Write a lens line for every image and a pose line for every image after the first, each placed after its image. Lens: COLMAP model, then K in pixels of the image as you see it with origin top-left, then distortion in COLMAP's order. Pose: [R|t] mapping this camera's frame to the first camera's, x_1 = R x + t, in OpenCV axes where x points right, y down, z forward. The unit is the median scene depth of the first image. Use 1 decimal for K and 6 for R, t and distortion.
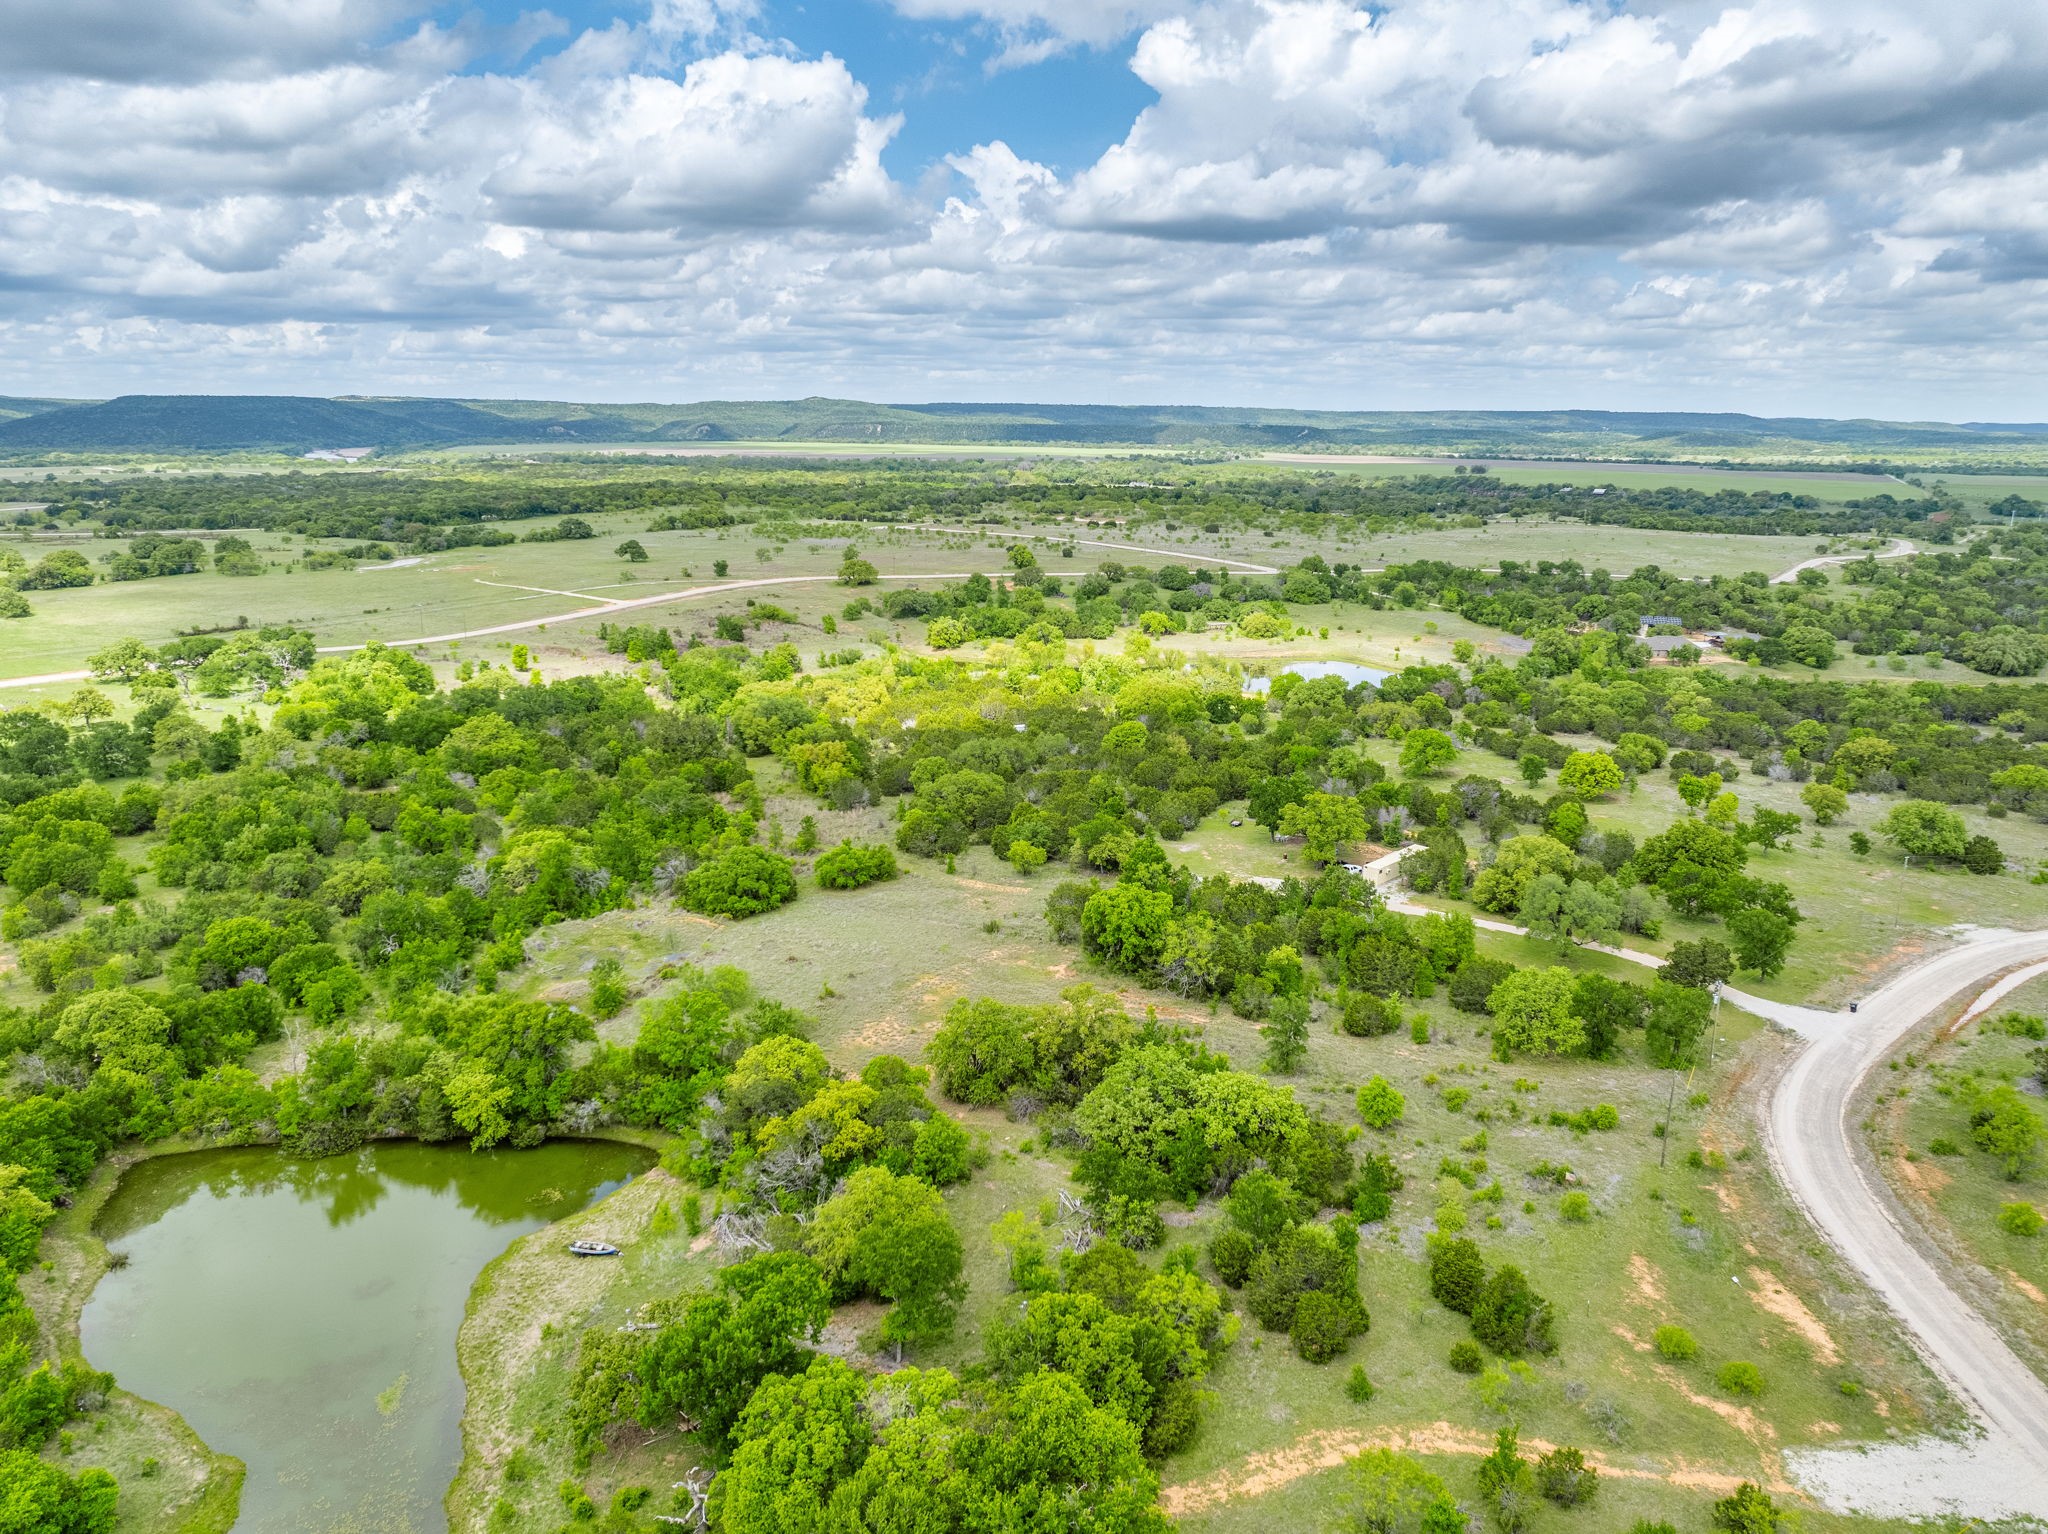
lens RADIAL K [[1445.5, 0, 1034.8], [0, 1445.5, 729.1], [0, 0, 1]] dist [-0.046391, 0.013936]
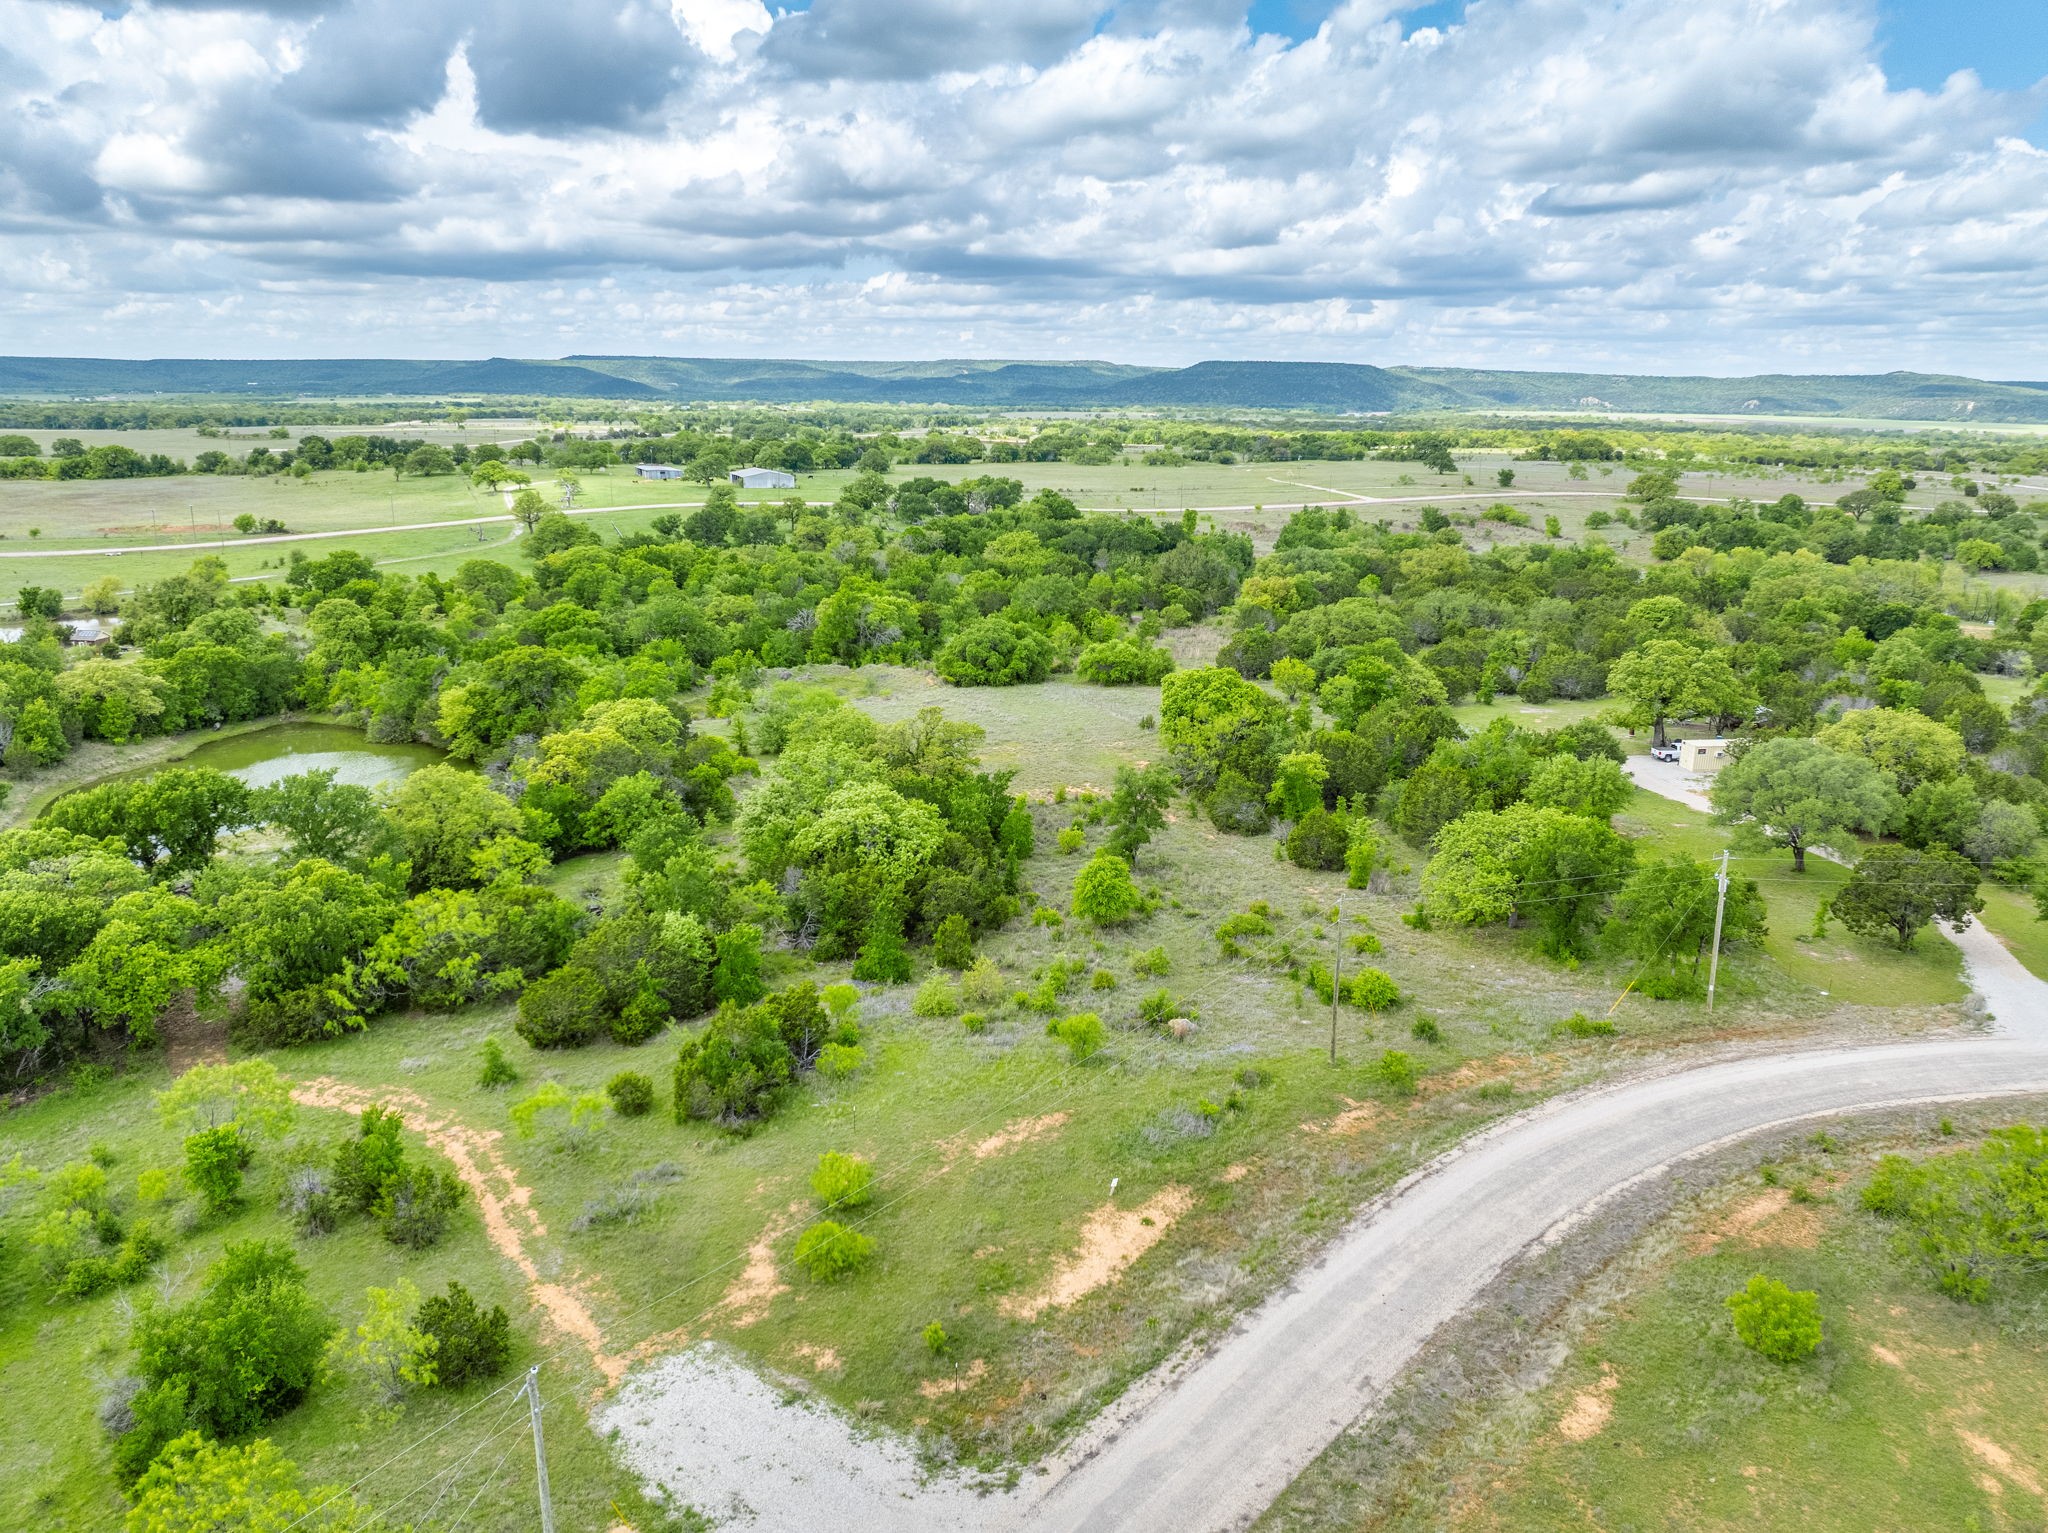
lens RADIAL K [[1445.5, 0, 1029.2], [0, 1445.5, 764.4], [0, 0, 1]] dist [-0.046391, 0.013936]
pose [[0.764861, 0.163614, -0.623072, 0.131043], [-0.141093, 0.986272, 0.085786, 0.028485], [0.628554, 0.022297, 0.777446, 0.085017]]
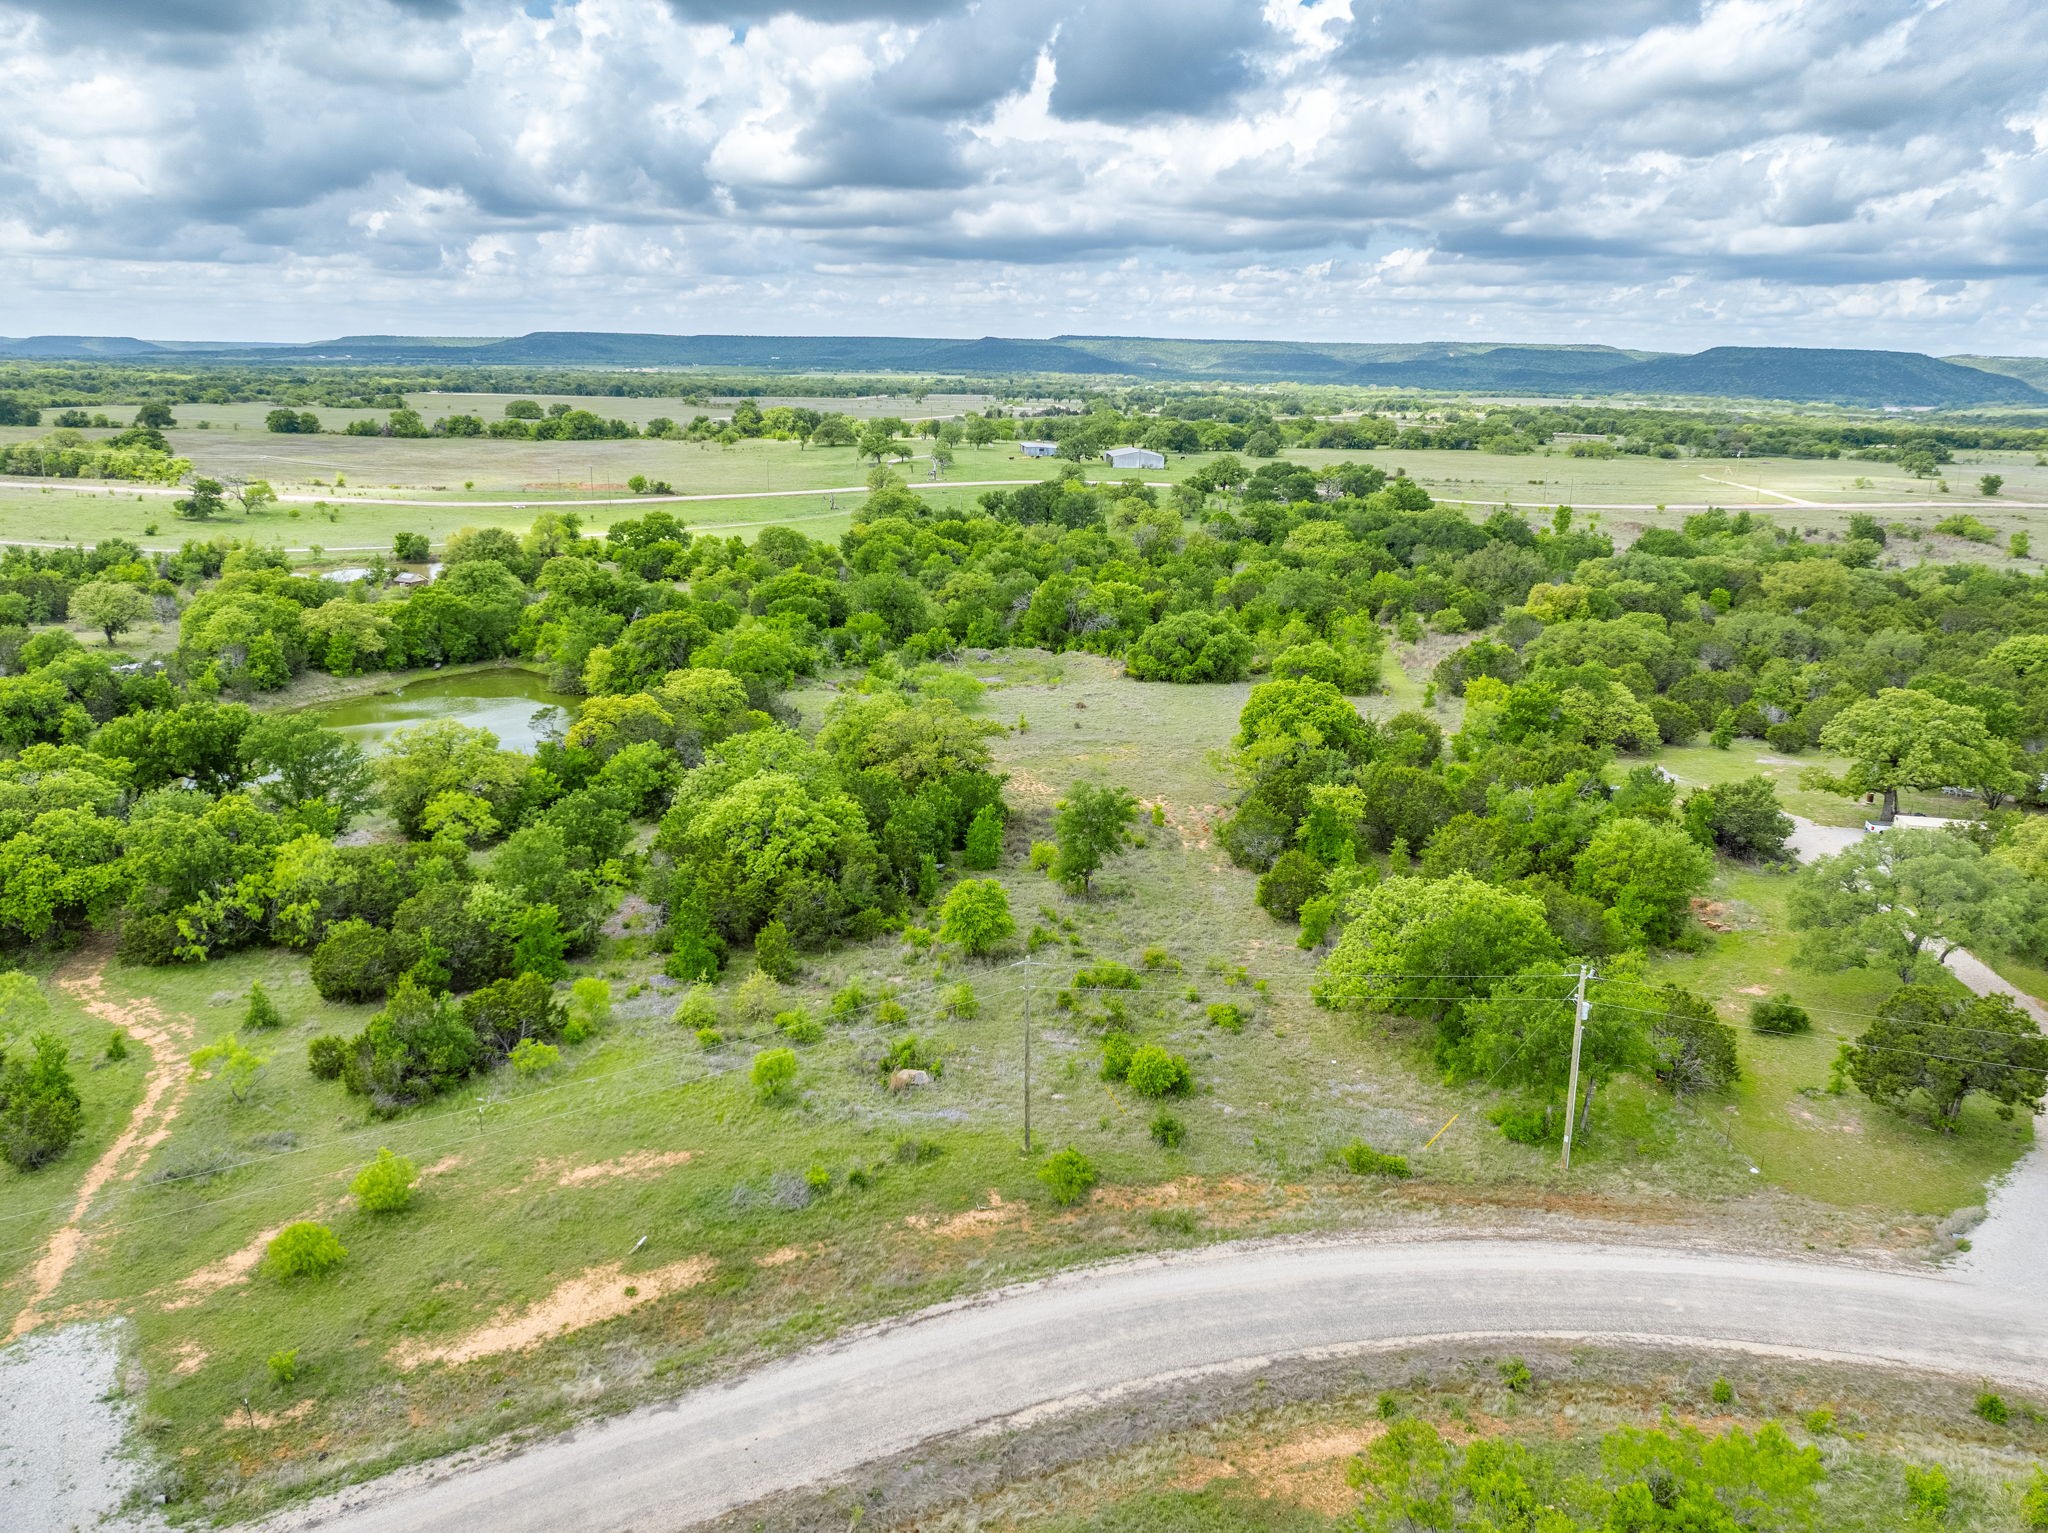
lens RADIAL K [[1445.5, 0, 1026.5], [0, 1445.5, 765.8], [0, 0, 1]] dist [-0.046391, 0.013936]
pose [[0.517707, 0.232394, -0.823391, 0.156469], [-0.194101, 0.969211, 0.151509, 0.018219], [0.833249, 0.081383, 0.546875, 0.133269]]
